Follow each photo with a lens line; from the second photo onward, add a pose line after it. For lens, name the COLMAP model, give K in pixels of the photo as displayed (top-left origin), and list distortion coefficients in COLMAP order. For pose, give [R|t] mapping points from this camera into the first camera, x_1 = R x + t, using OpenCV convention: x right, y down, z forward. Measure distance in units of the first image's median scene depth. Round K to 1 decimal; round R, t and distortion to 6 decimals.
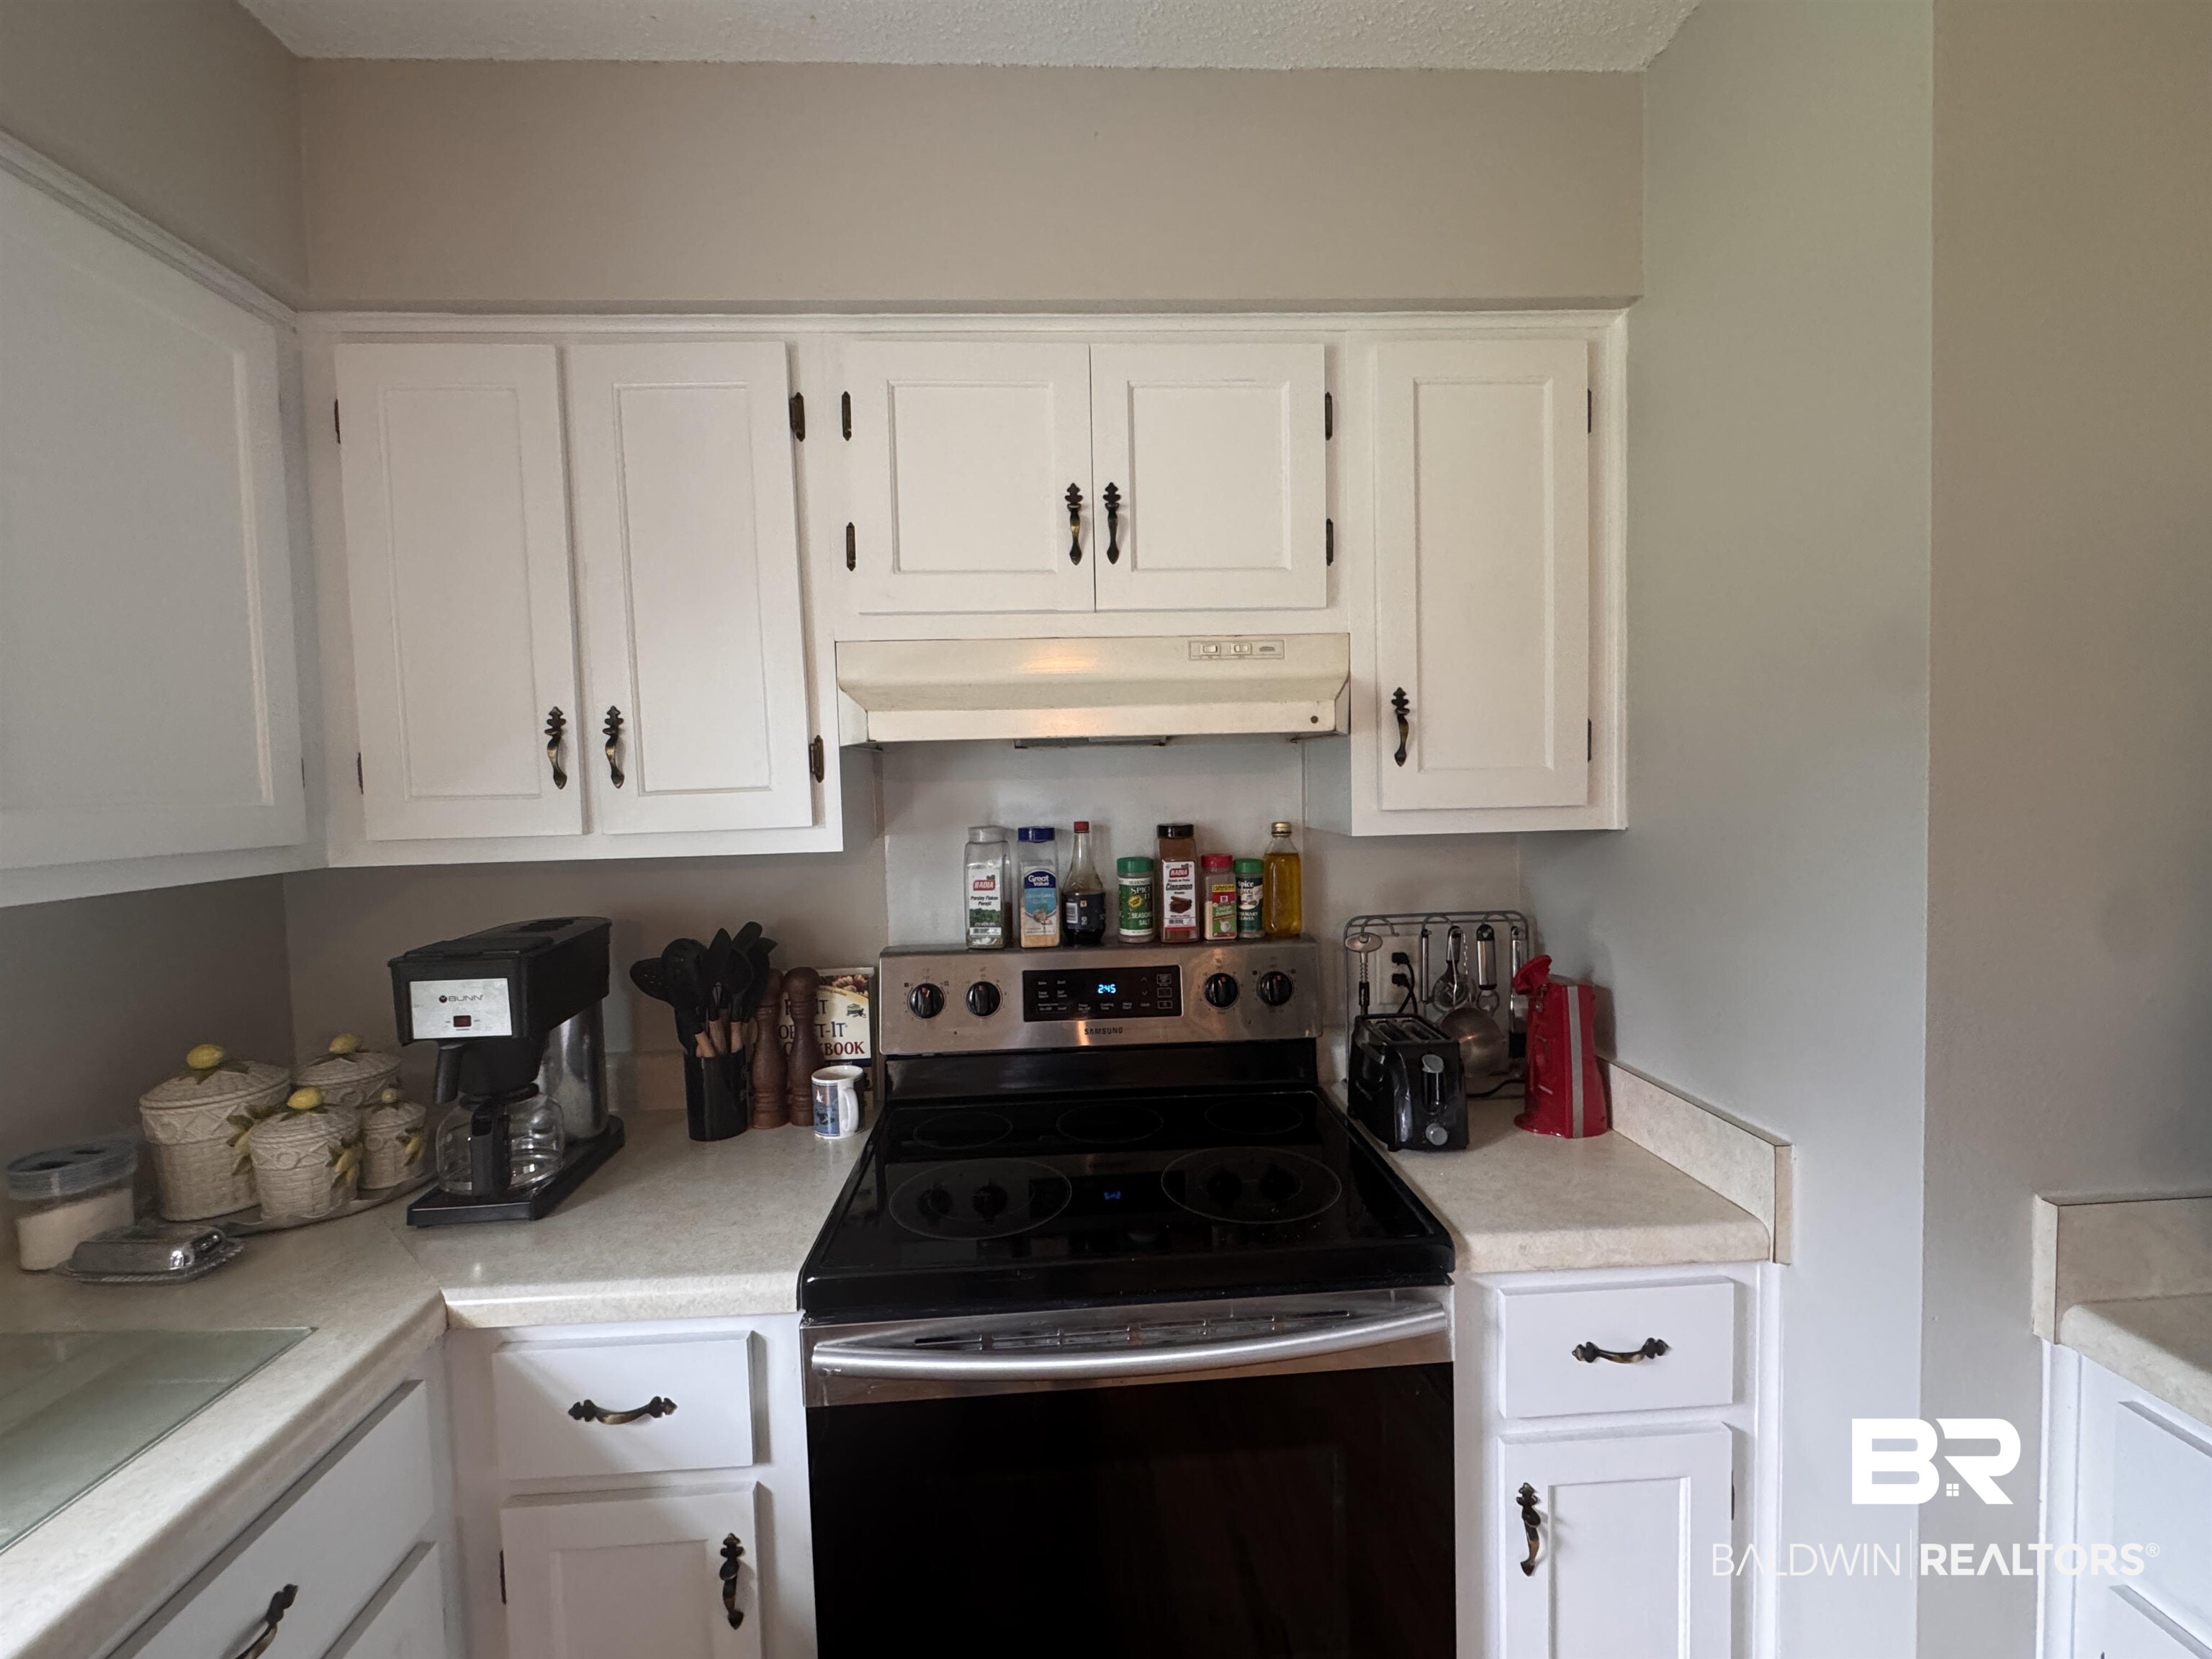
lens RADIAL K [[957.9, 0, 1099.5], [0, 957.9, 824.5], [0, 0, 1]] dist [-0.001586, 0.000891]
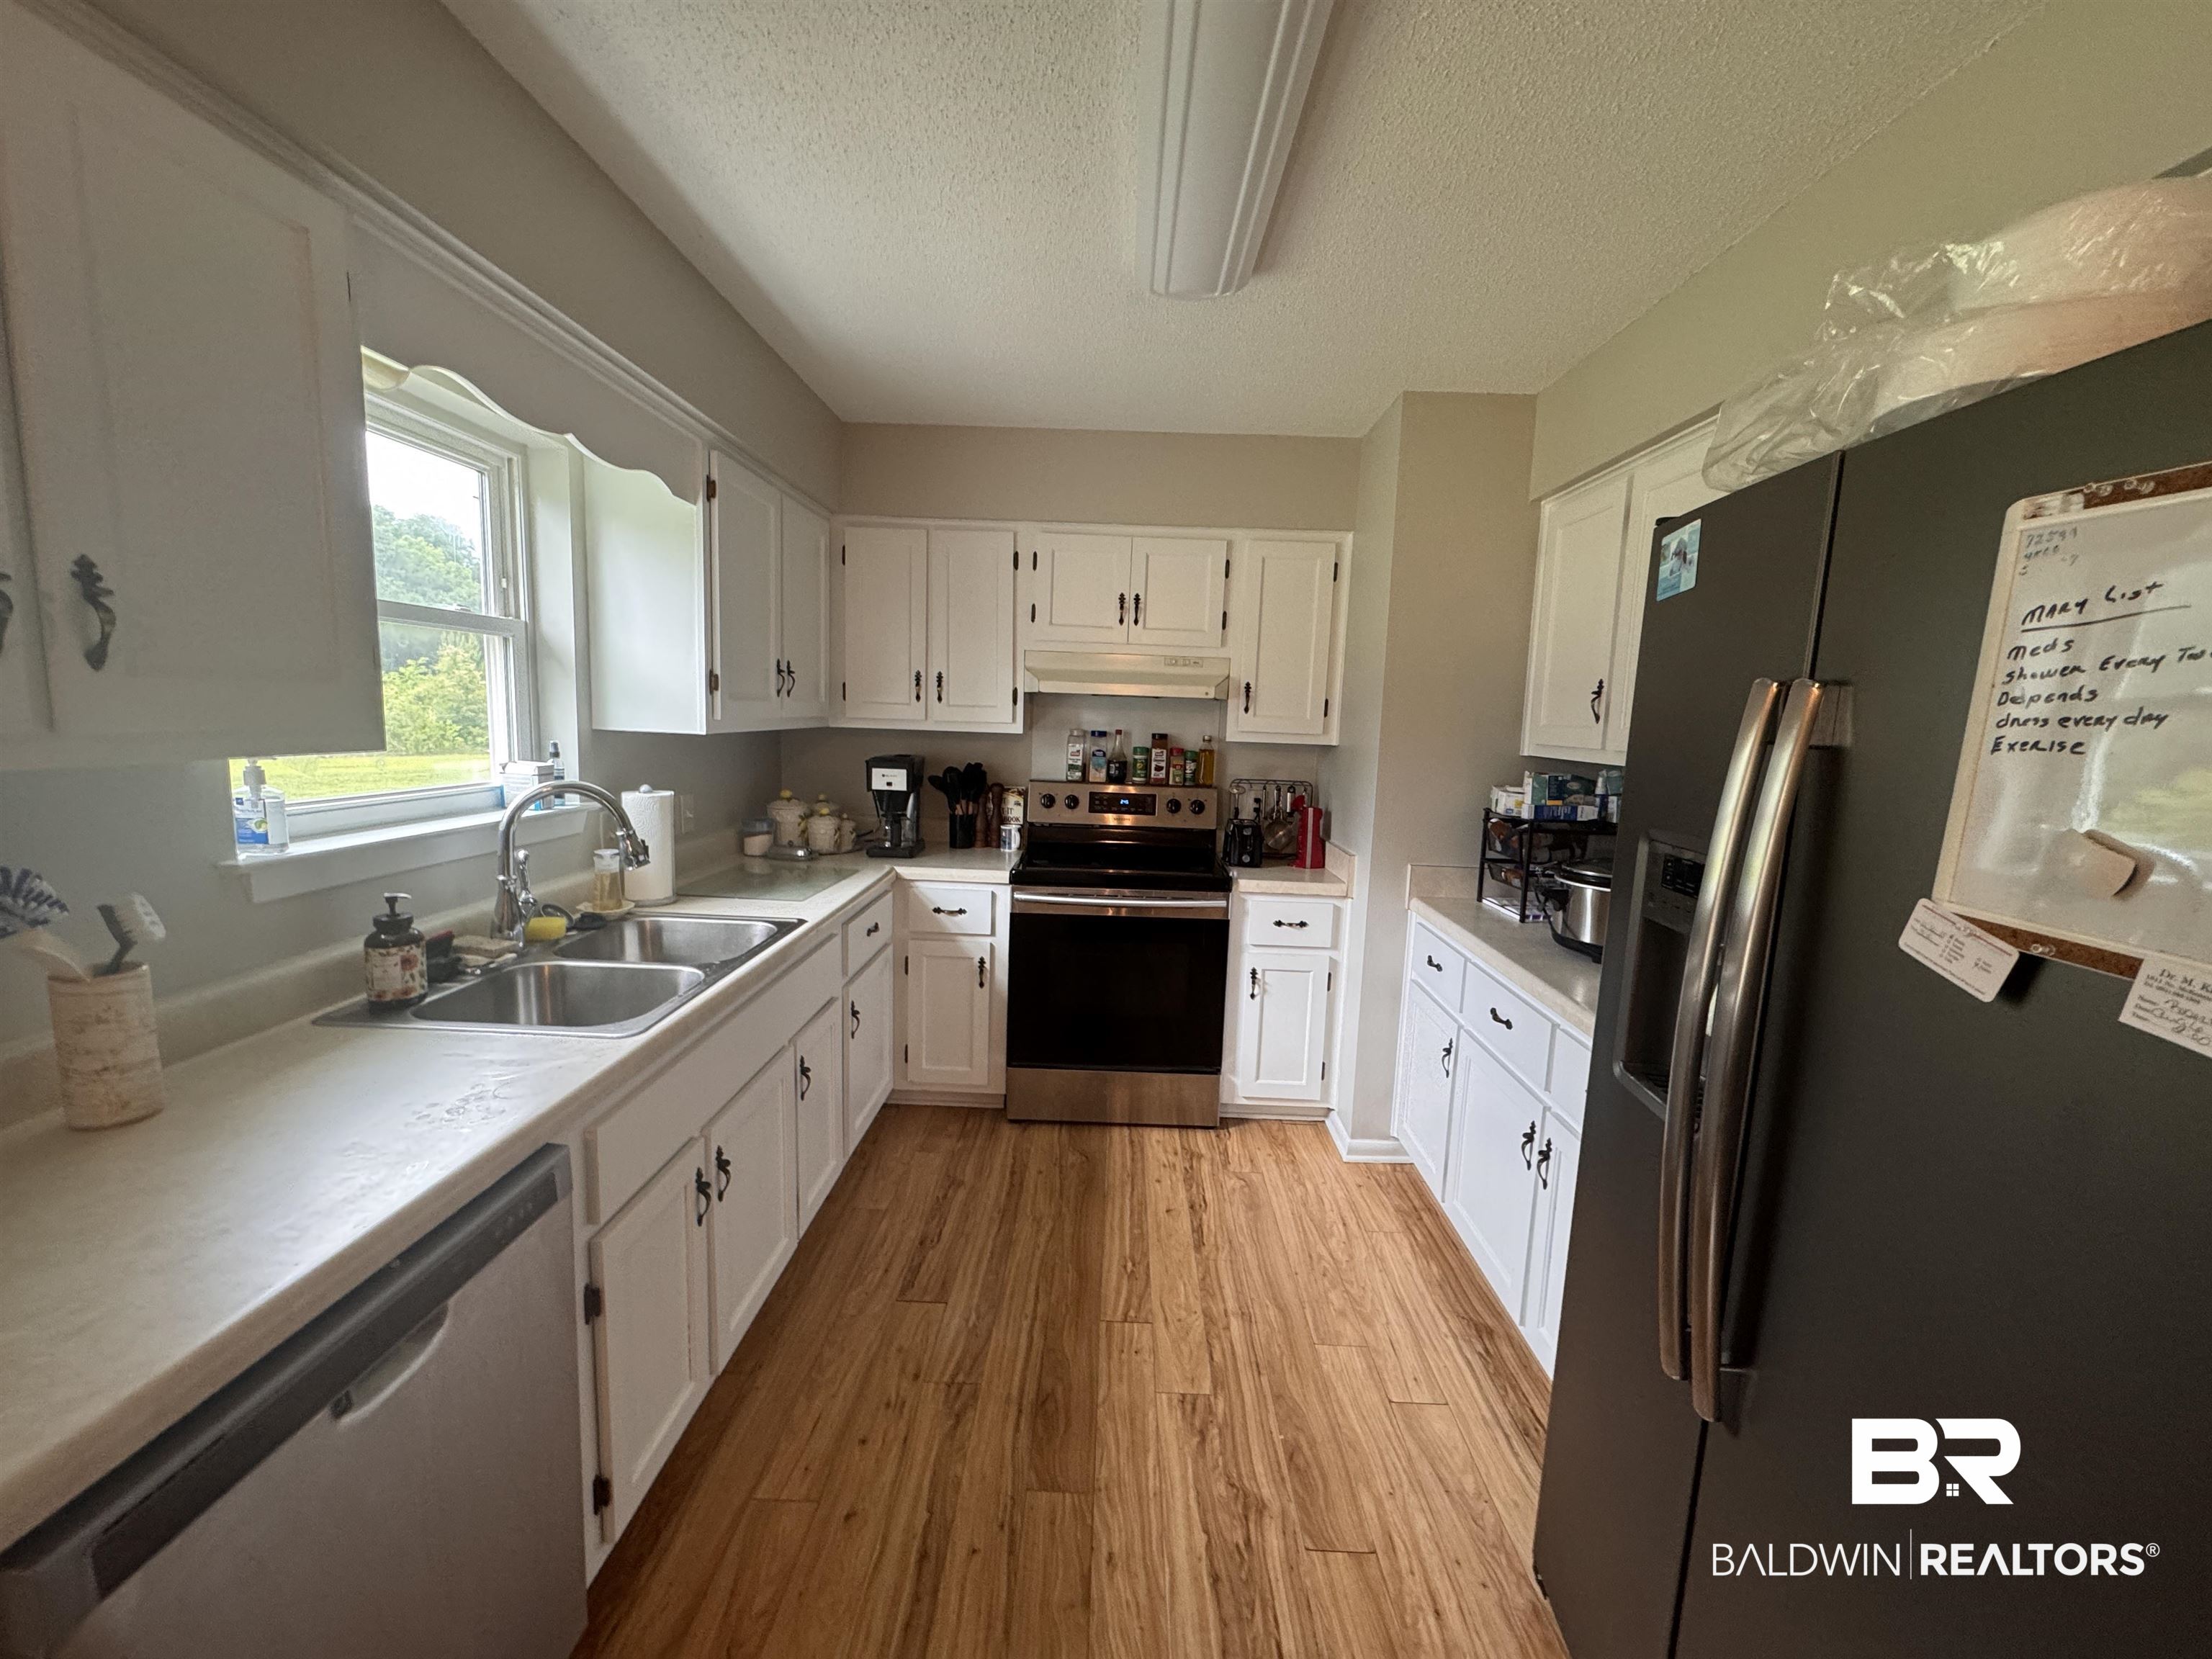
lens RADIAL K [[879.6, 0, 1105.8], [0, 879.6, 828.8], [0, 0, 1]] dist [-0.003568, 0.000298]
pose [[0.996010, 0.070069, -0.055259, 0.108399], [-0.065174, 0.994170, 0.085892, 0.070540], [0.060955, -0.081948, 0.994771, -1.450611]]
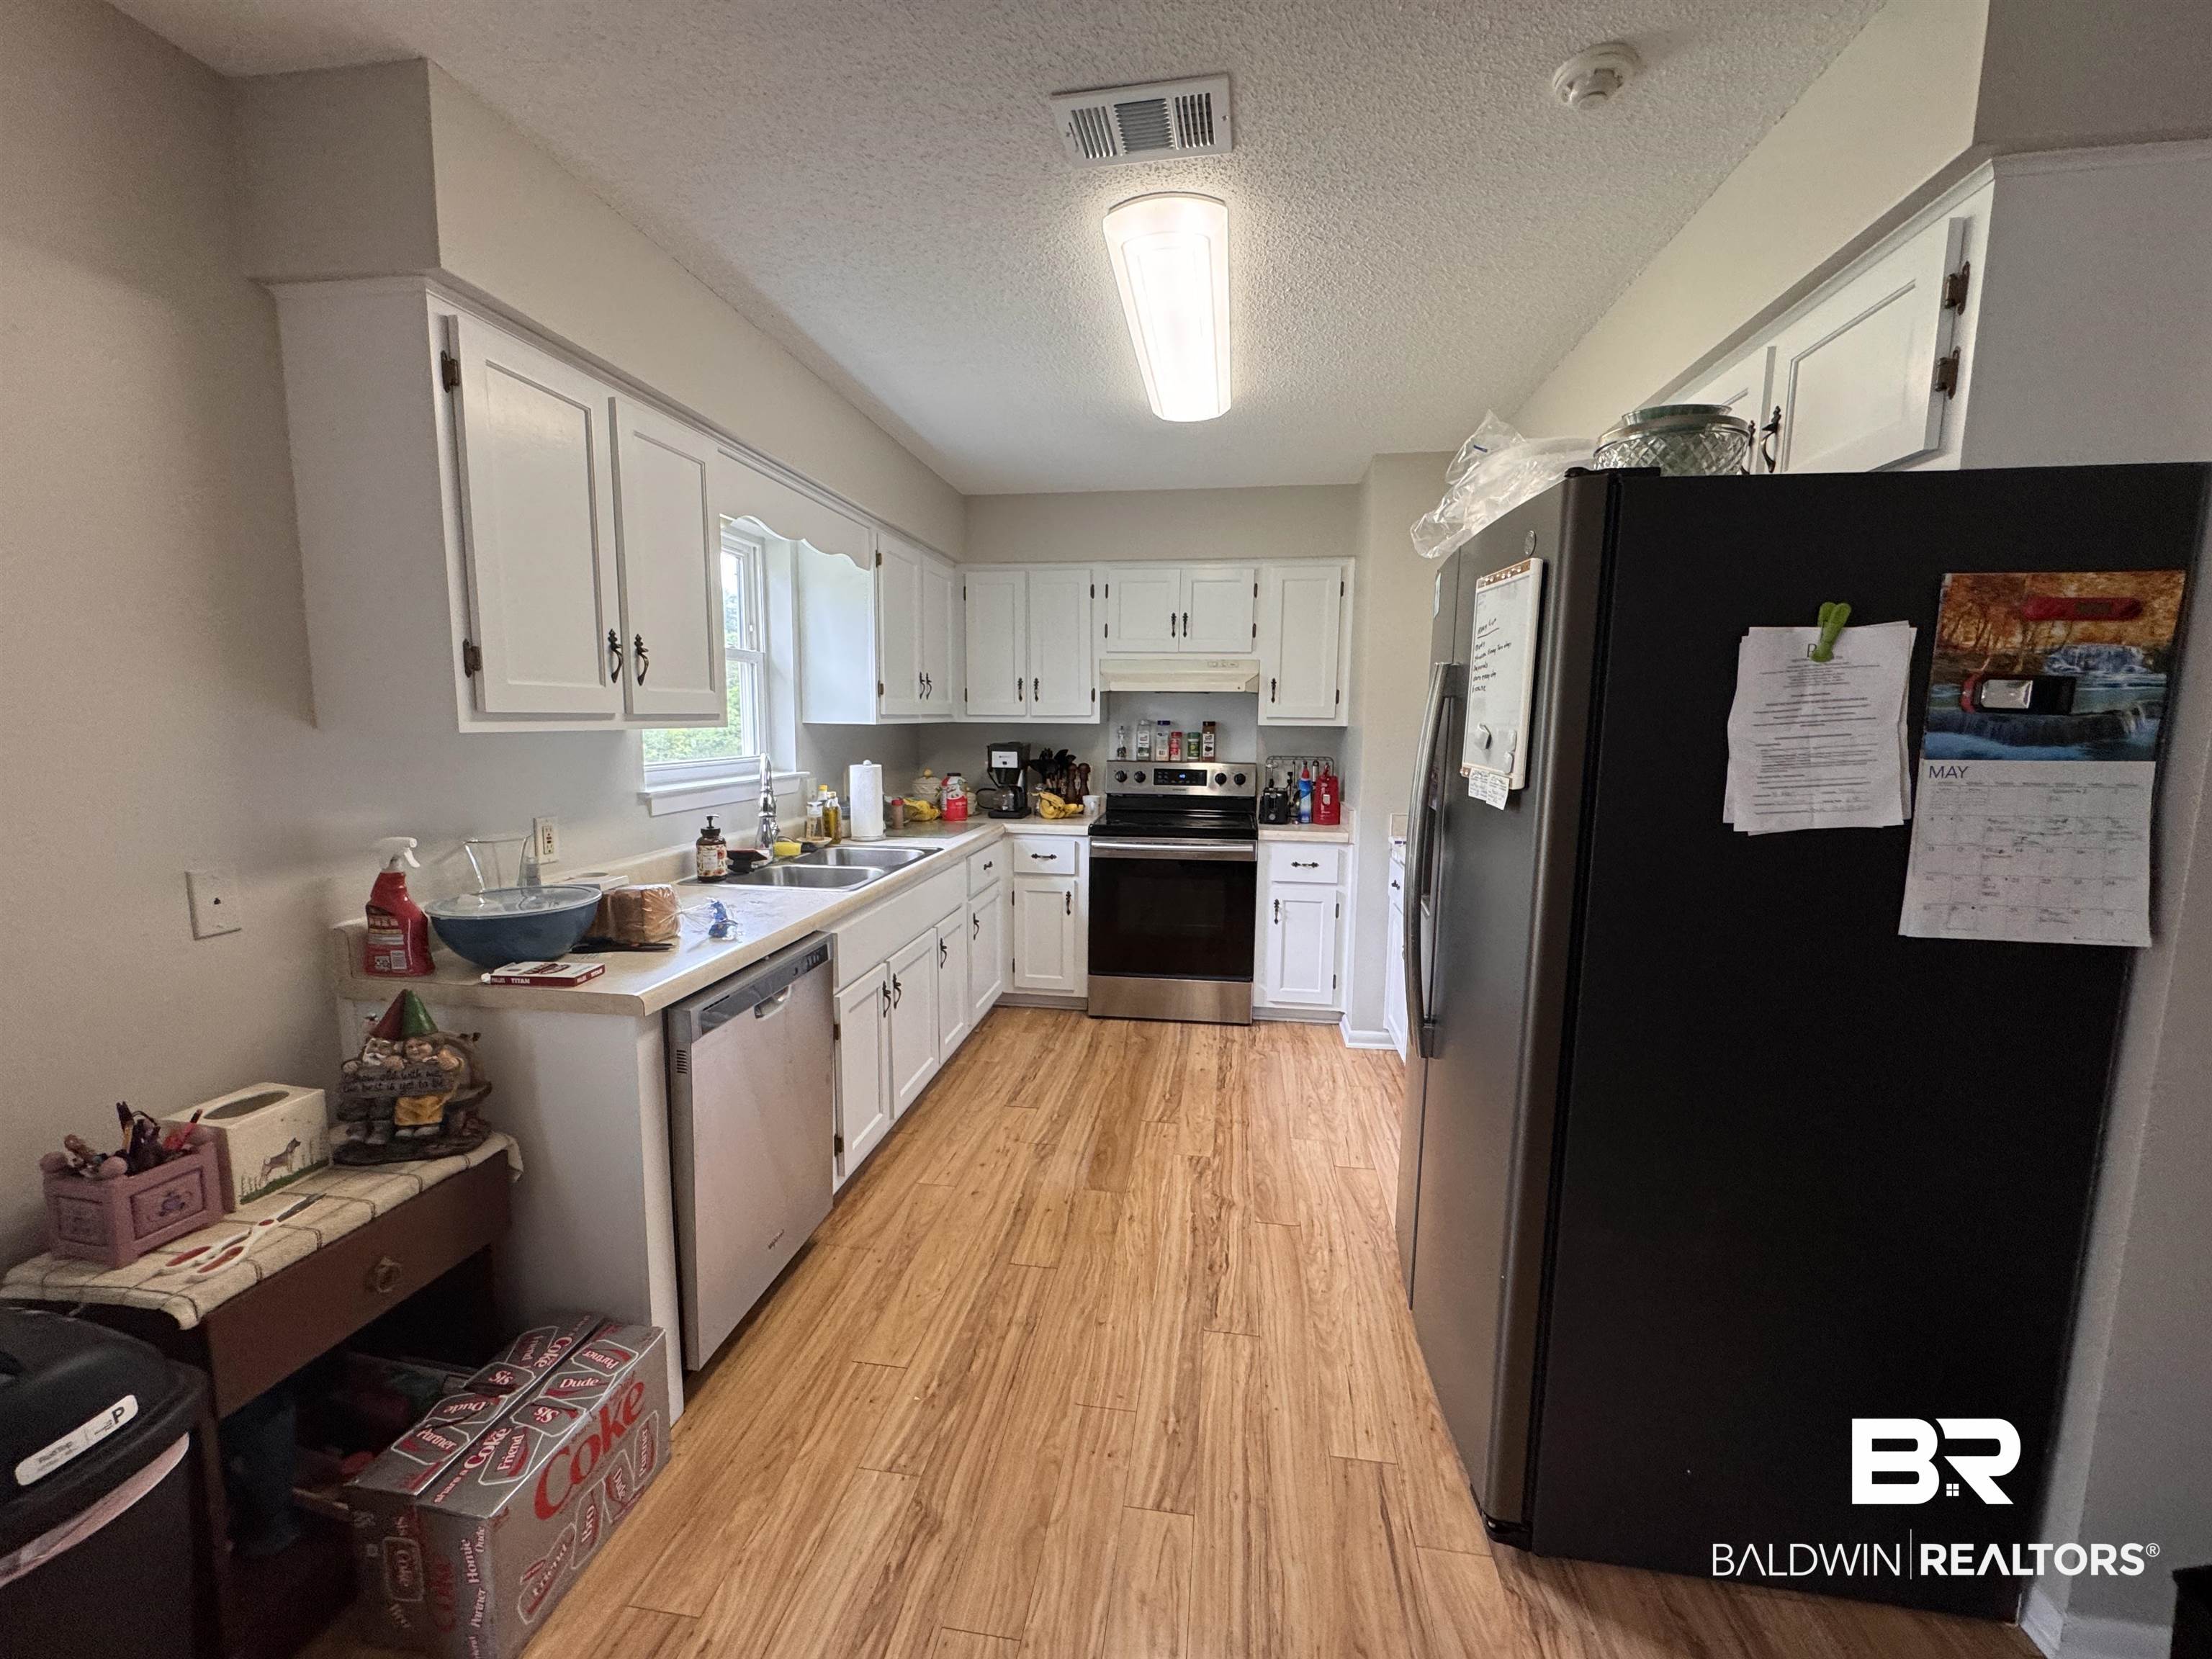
lens RADIAL K [[879.6, 0, 1112.7], [0, 879.6, 827.1], [0, 0, 1]] dist [-0.003568, 0.000298]
pose [[0.982348, 0.059379, -0.177386, 0.368723], [-0.044844, 0.995383, 0.084858, 0.137035], [0.181606, -0.075405, 0.980476, -2.181705]]
